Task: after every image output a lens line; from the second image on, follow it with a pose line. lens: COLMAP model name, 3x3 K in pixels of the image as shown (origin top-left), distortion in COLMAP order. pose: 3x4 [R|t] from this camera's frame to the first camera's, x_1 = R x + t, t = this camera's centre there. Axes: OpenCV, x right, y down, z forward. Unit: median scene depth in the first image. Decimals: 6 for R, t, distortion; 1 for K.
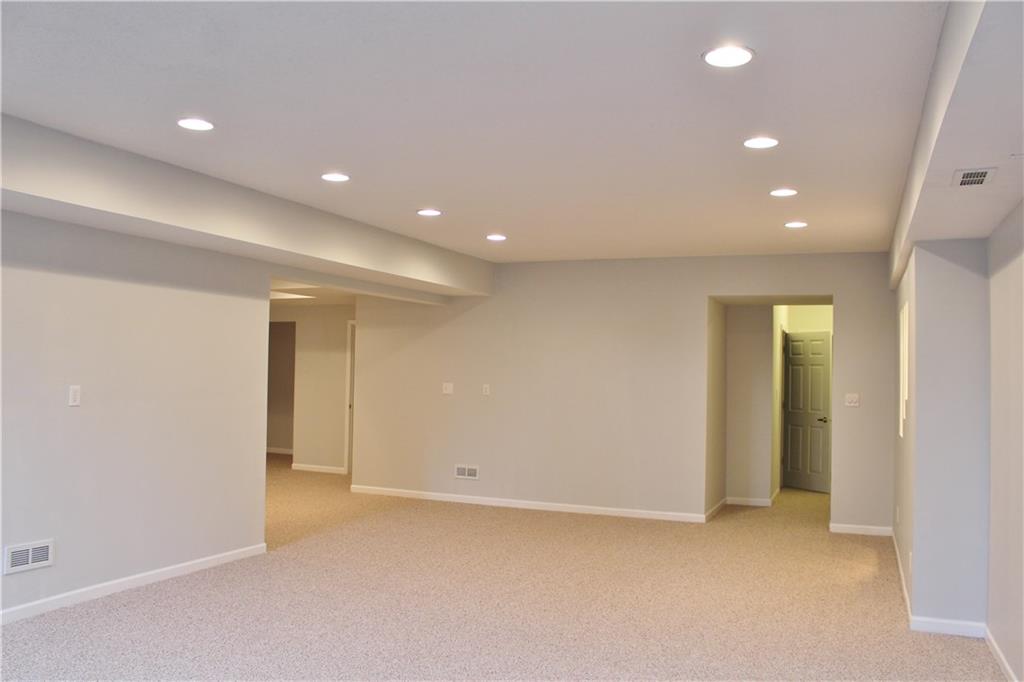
lens RADIAL K [[912.3, 0, 534.5], [0, 912.3, 339.6], [0, 0, 1]] dist [-0.042392, 0.005485]
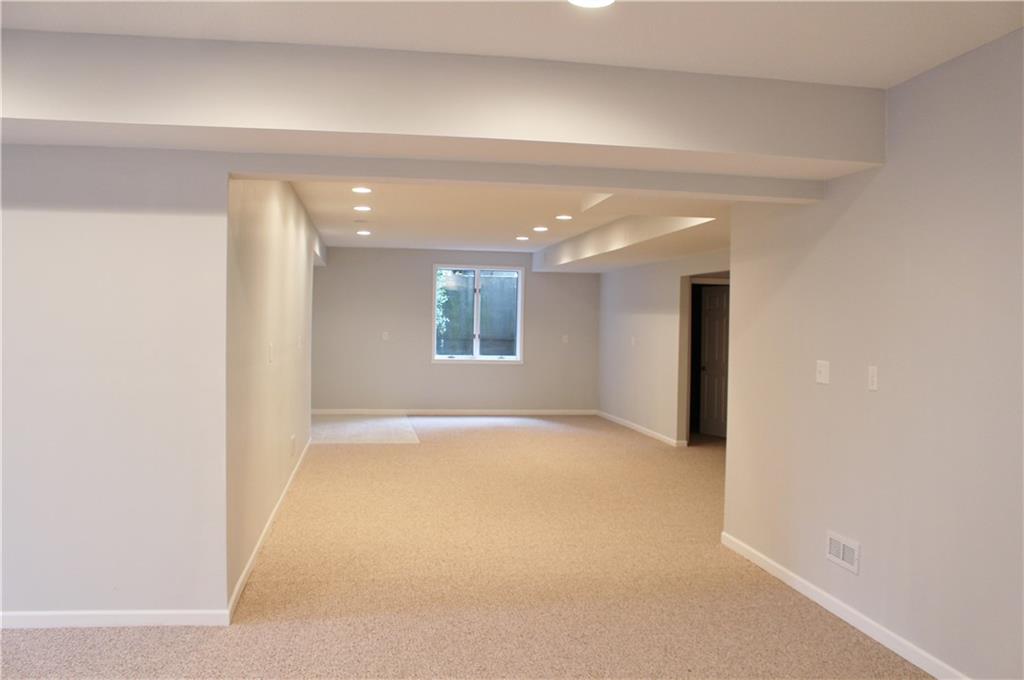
lens RADIAL K [[950.4, 0, 512.0], [0, 950.4, 340.0], [0, 0, 1]] dist [-0.064905, -0.003163]
pose [[0.505807, 0.013566, -0.862540, 0.270163], [0.025893, 0.999187, 0.030899, 0.017653], [0.862258, -0.037963, 0.505045, 0.641094]]
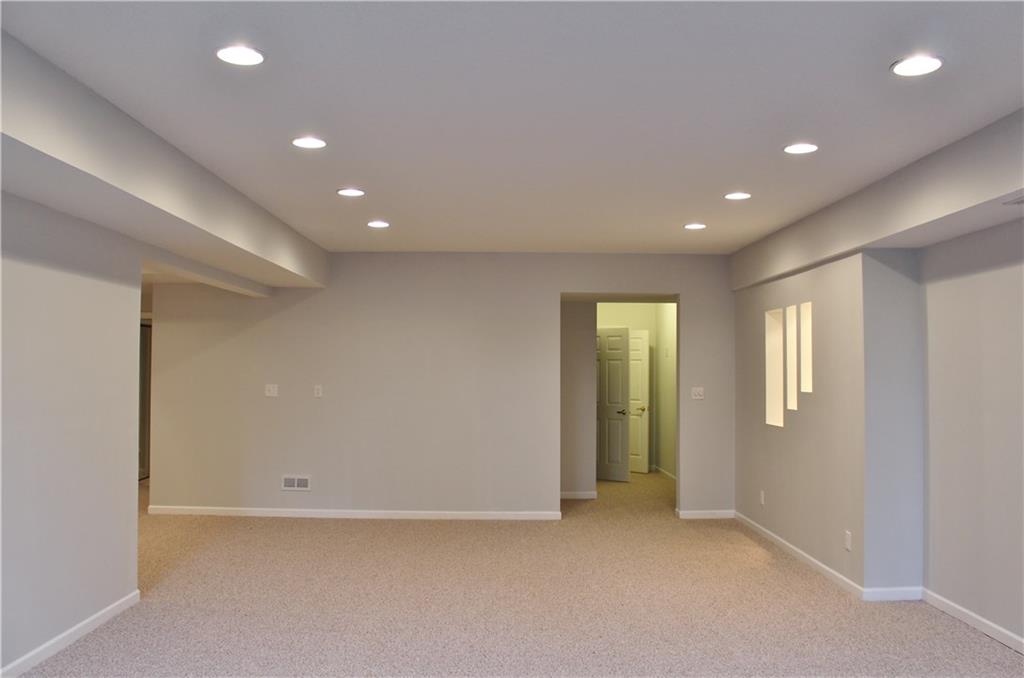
lens RADIAL K [[912.3, 0, 534.5], [0, 912.3, 337.6], [0, 0, 1]] dist [-0.042392, 0.005485]
pose [[0.918861, -0.000224, 0.394582, -0.222455], [-0.001557, 0.999990, 0.004193, -0.002322], [-0.394579, -0.004468, 0.918851, 0.086914]]
